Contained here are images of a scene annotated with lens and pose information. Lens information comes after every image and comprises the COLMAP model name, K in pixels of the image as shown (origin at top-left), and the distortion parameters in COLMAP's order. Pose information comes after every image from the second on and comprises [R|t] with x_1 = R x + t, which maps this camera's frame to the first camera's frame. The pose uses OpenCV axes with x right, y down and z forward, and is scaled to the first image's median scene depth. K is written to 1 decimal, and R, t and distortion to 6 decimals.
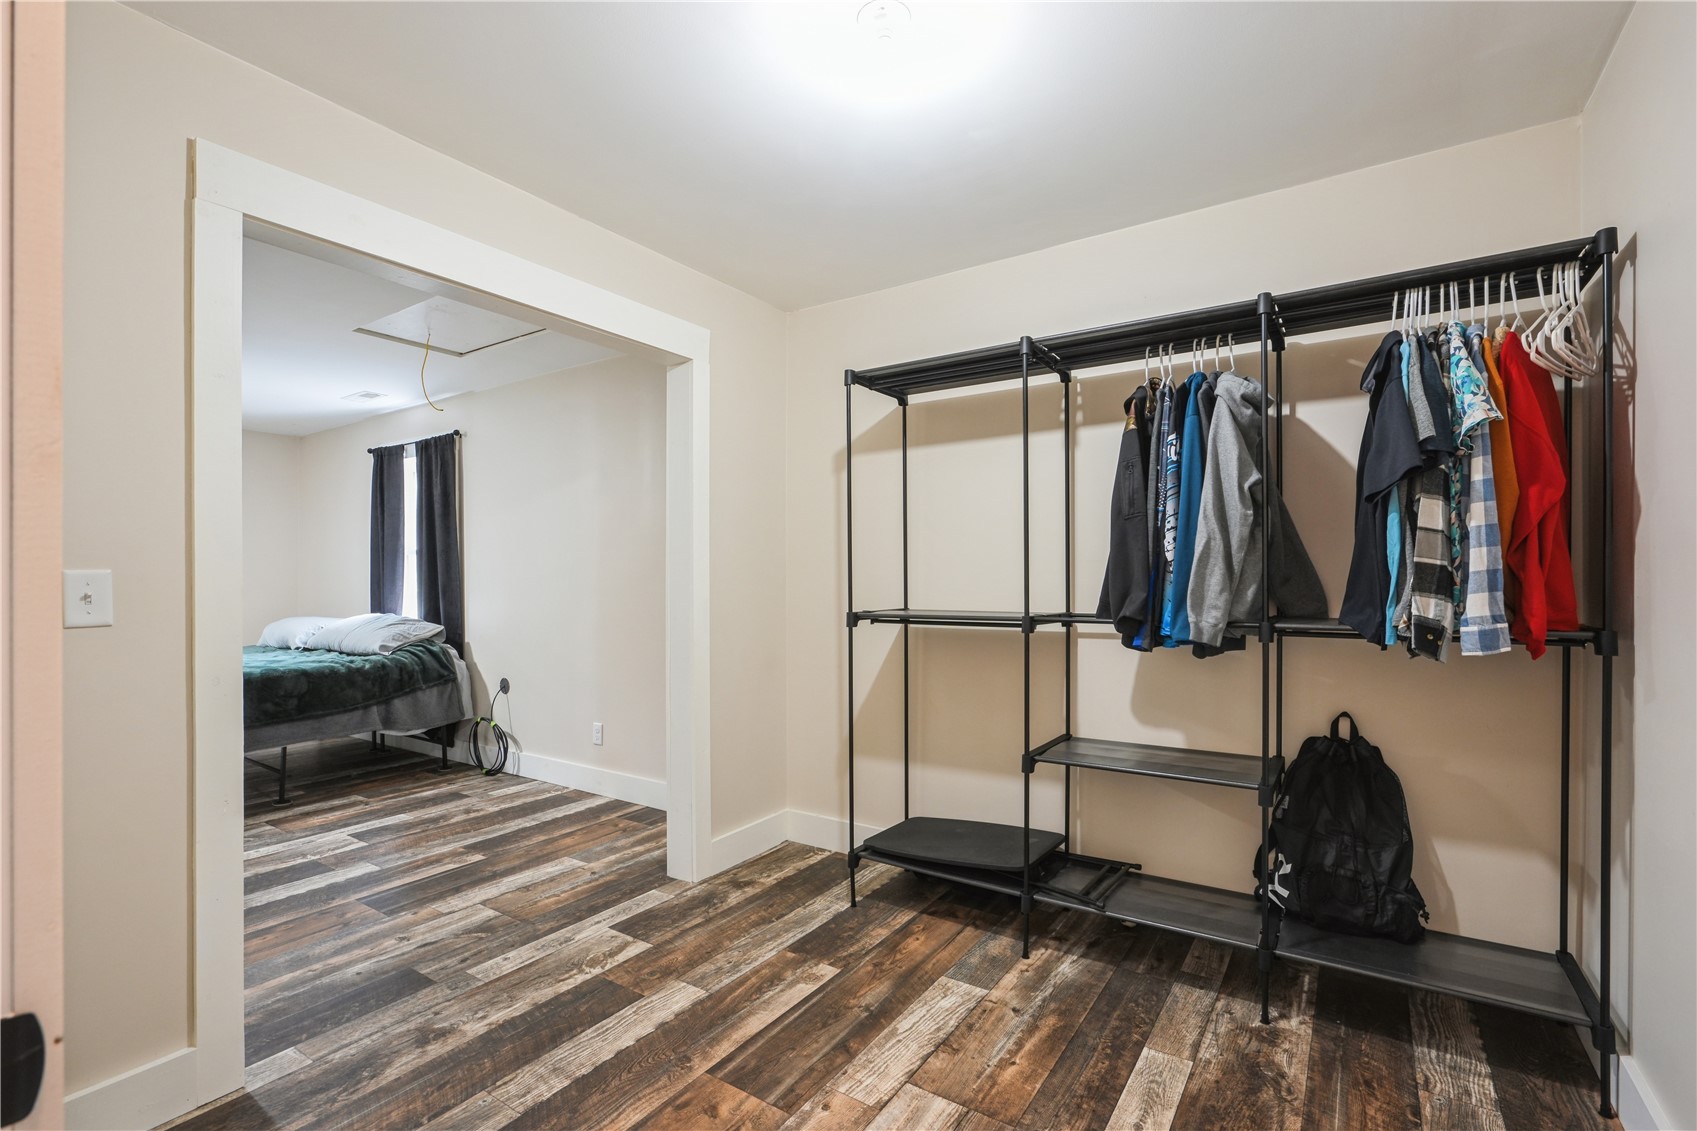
lens RADIAL K [[766.1, 0, 848.7], [0, 766.1, 573.9], [0, 0, 1]] dist [-0.005059, -0.003050]
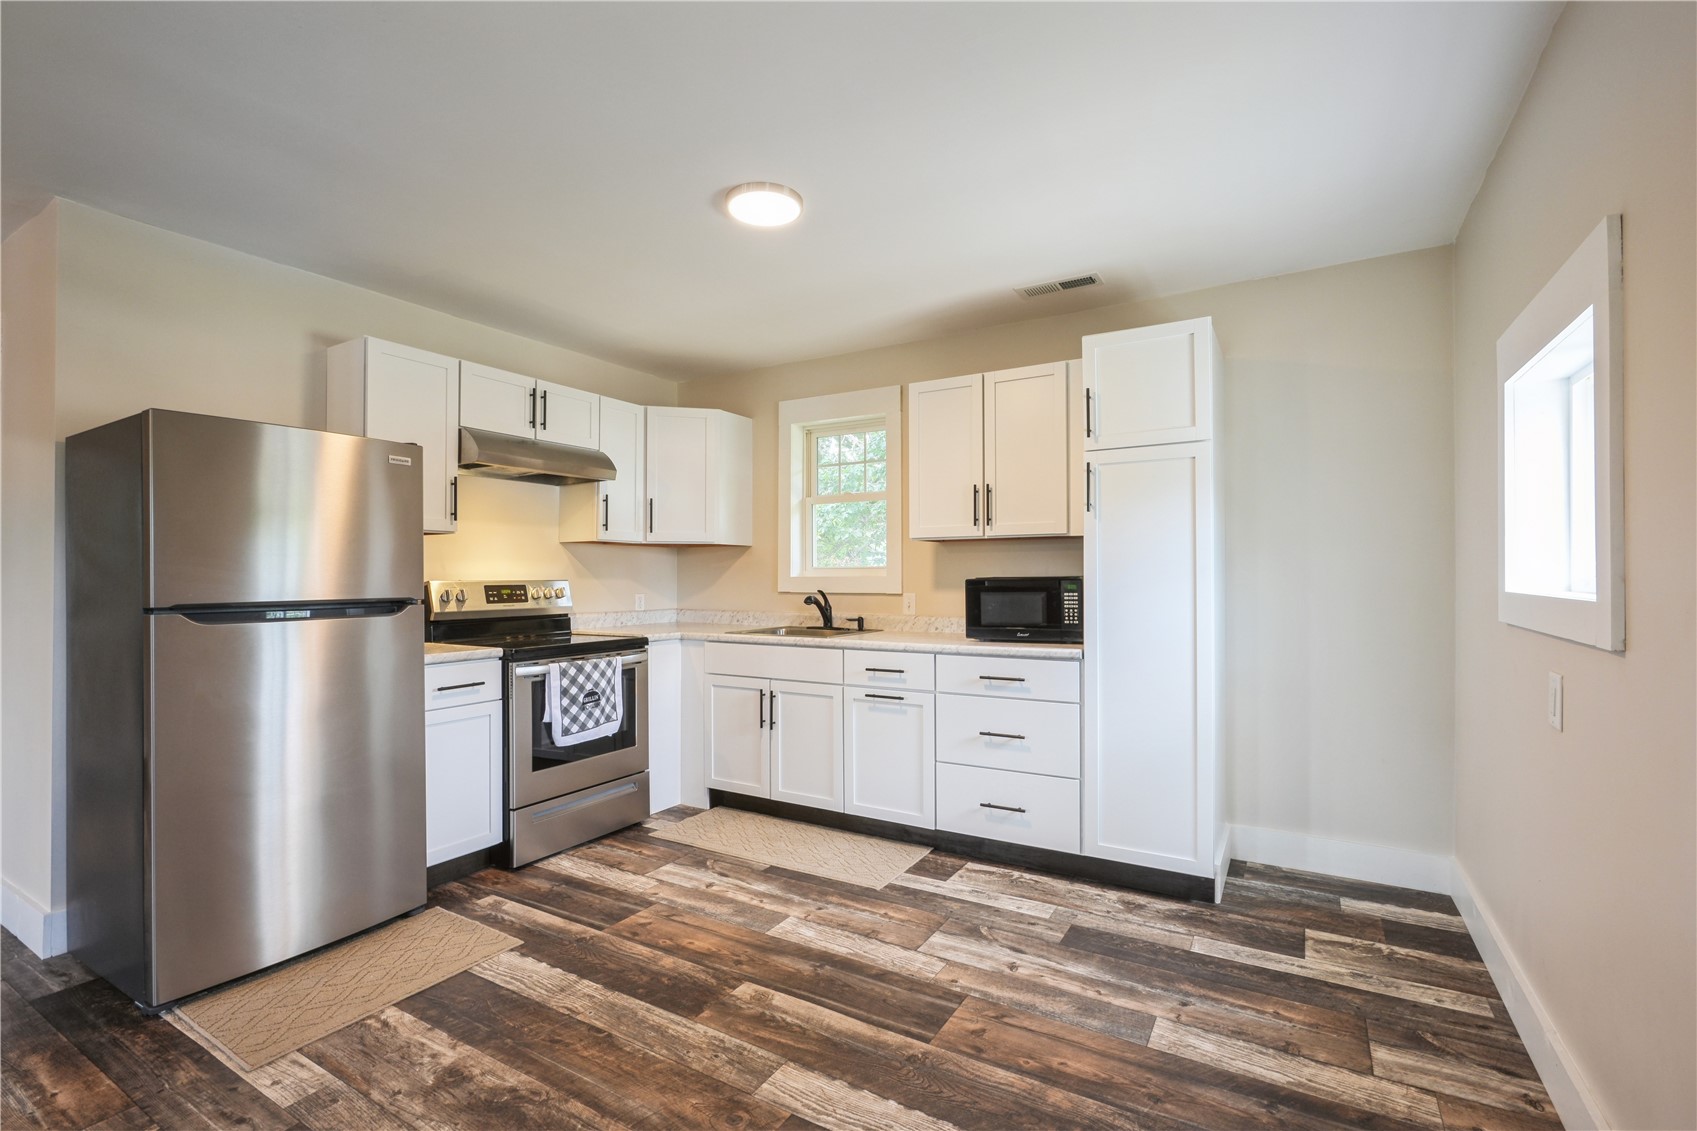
lens RADIAL K [[766.1, 0, 847.6], [0, 766.1, 571.1], [0, 0, 1]] dist [-0.005059, -0.003050]
pose [[-0.044444, 0.008241, 0.998978, -1.016491], [0.000123, 0.999966, -0.008244, 0.012302], [-0.999012, -0.000243, -0.044443, 0.954666]]
